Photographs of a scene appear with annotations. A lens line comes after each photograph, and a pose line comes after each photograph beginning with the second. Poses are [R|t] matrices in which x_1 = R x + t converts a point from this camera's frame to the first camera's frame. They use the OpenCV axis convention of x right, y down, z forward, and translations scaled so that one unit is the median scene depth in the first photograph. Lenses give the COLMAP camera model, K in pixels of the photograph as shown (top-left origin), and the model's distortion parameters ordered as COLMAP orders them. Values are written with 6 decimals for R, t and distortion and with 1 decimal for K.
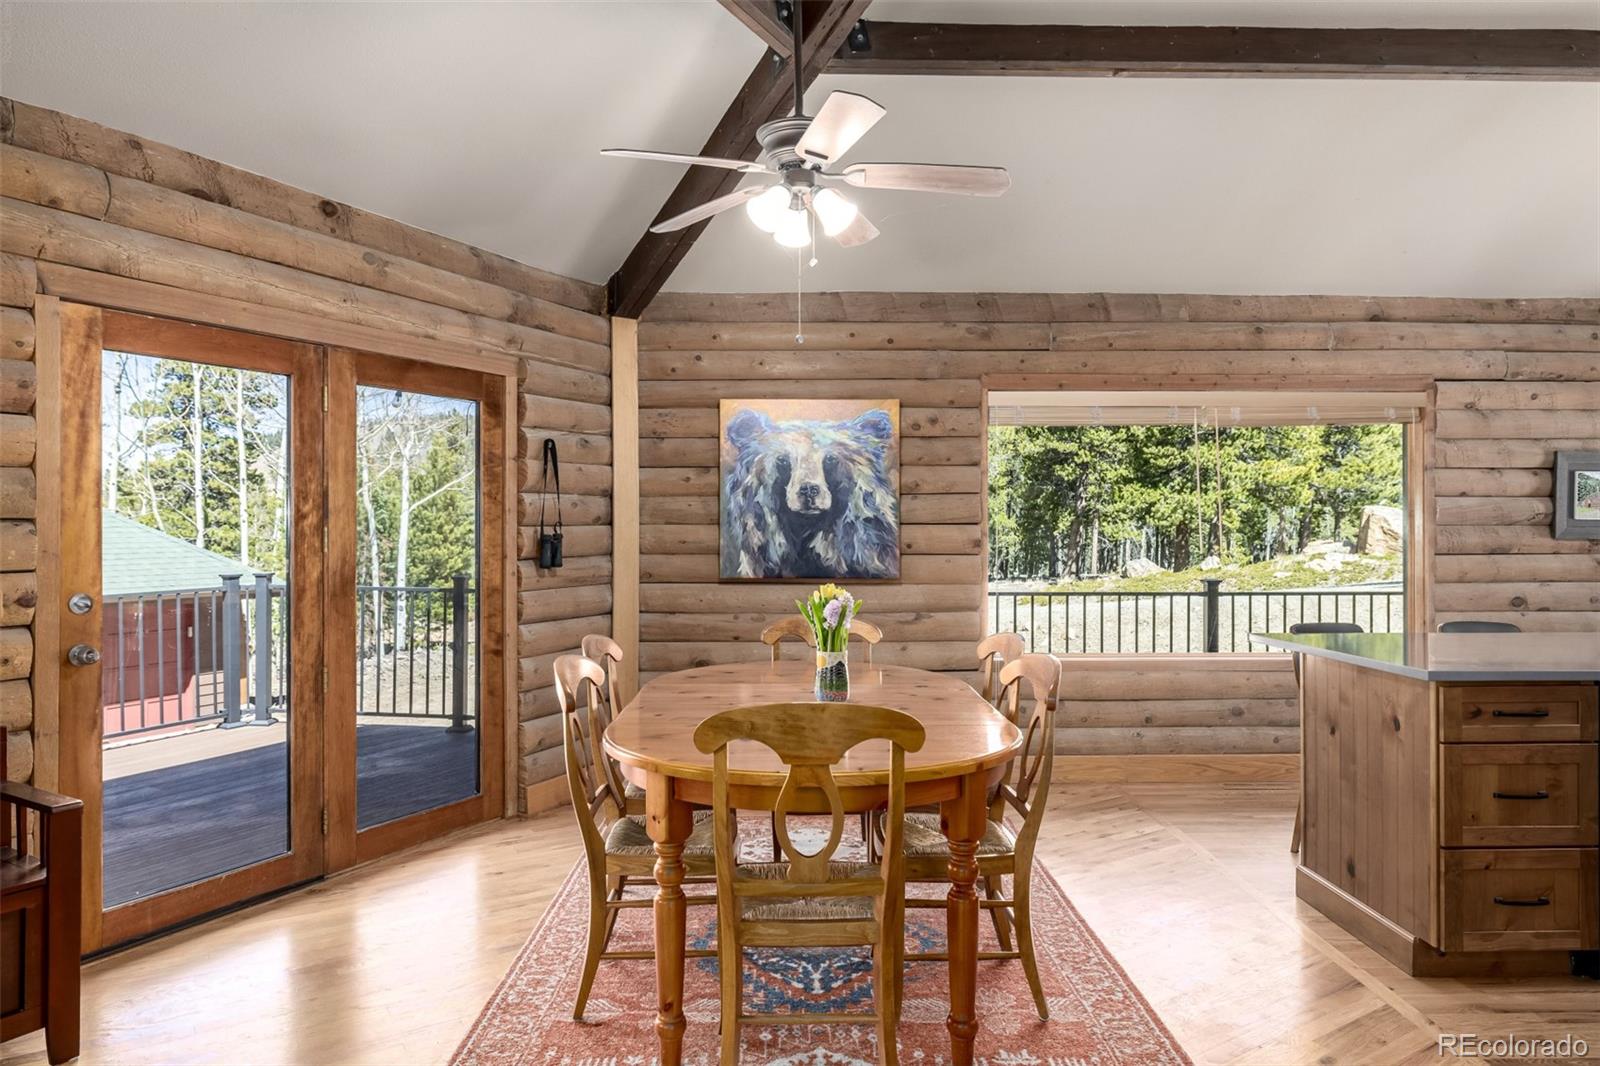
lens RADIAL K [[1002.9, 0, 800.2], [0, 1002.9, 529.7], [0, 0, 1]] dist [-0.004646, -0.000424]
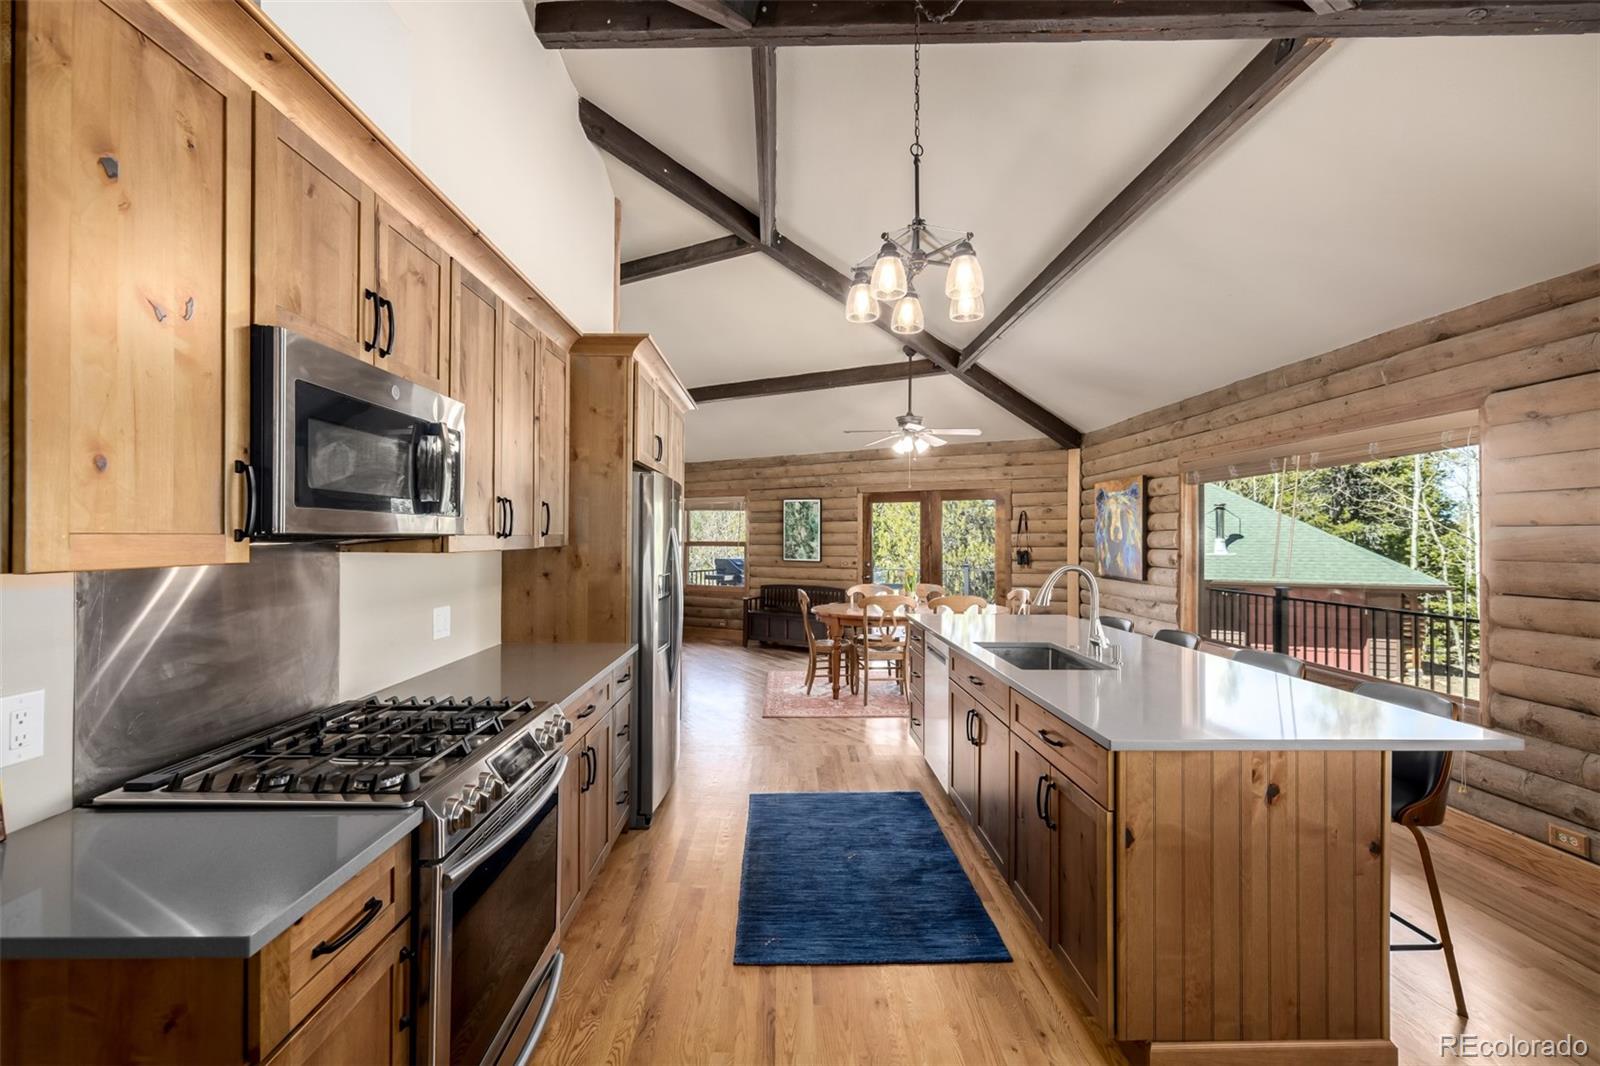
lens RADIAL K [[674.8, 0, 800.3], [0, 674.8, 531.2], [0, 0, 1]] dist [-0.000802, 0.000449]
pose [[0.008914, -0.009461, -0.999916, 1.242465], [-0.002078, 0.999953, -0.009480, -0.023302], [0.999958, 0.002162, 0.008894, 0.408952]]
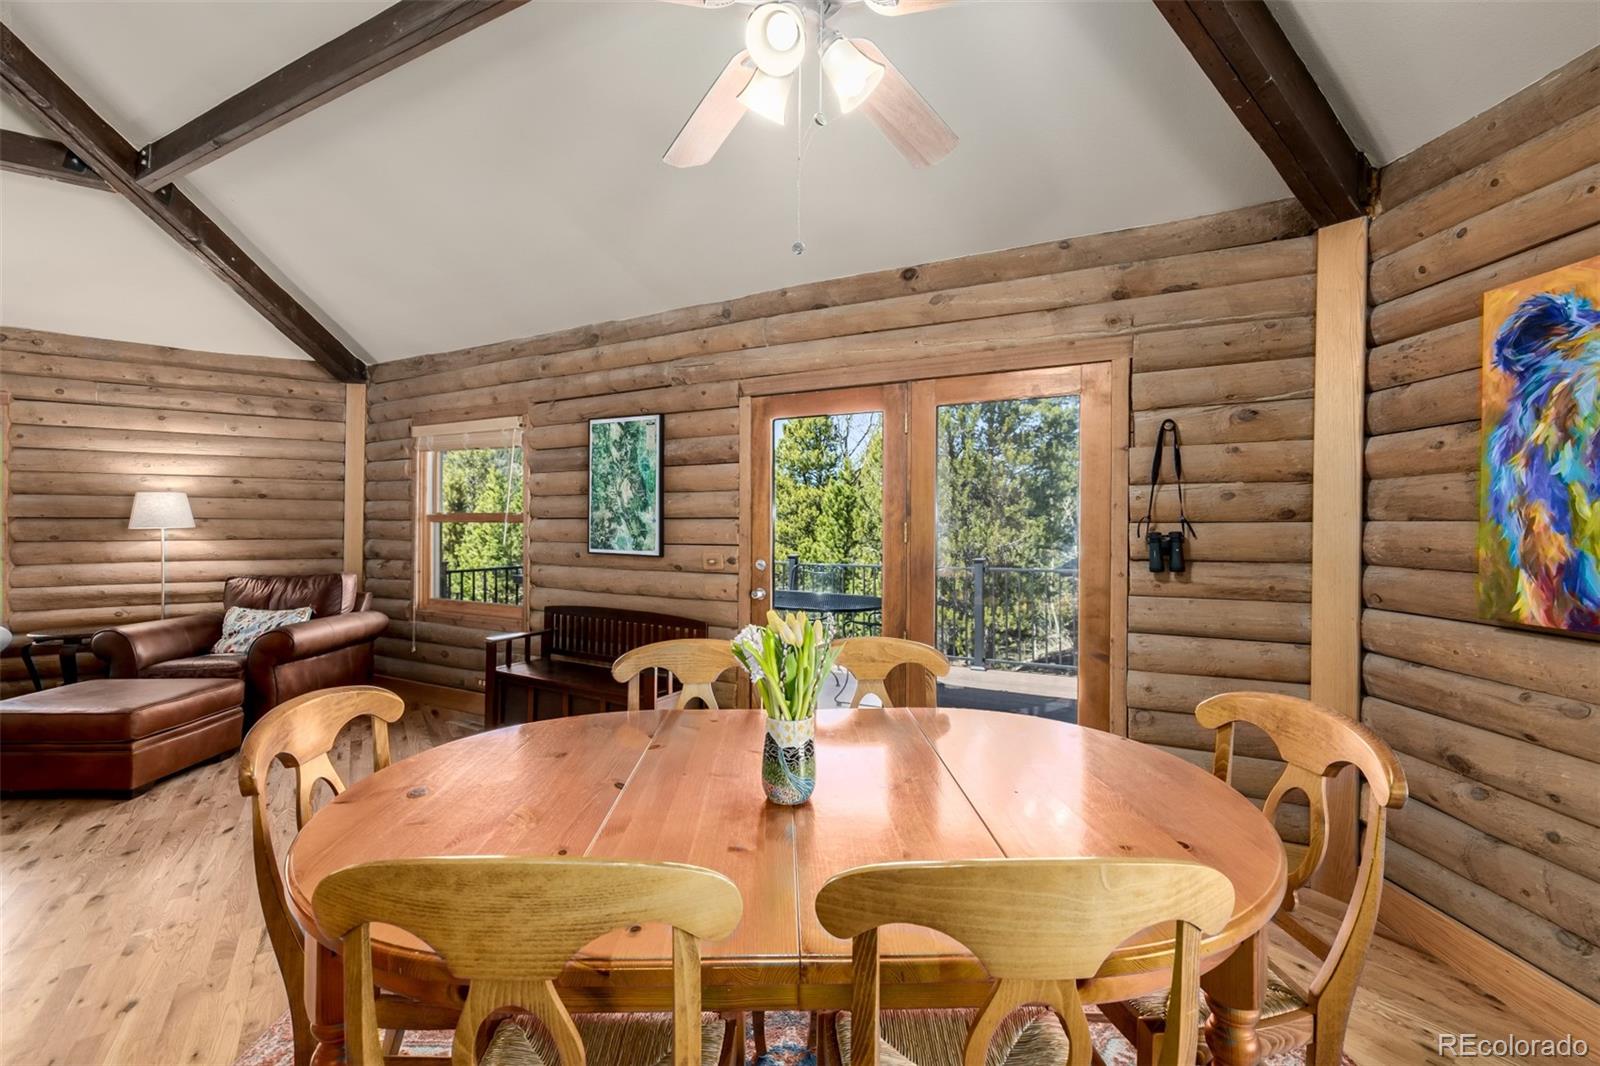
lens RADIAL K [[674.8, 0, 800.9], [0, 674.8, 526.5], [0, 0, 1]] dist [-0.000802, 0.000449]
pose [[0.018067, 0.007118, -0.999811, 0.285249], [-0.006058, 0.999957, 0.007010, -0.002346], [0.999818, 0.005930, 0.018109, 0.618744]]
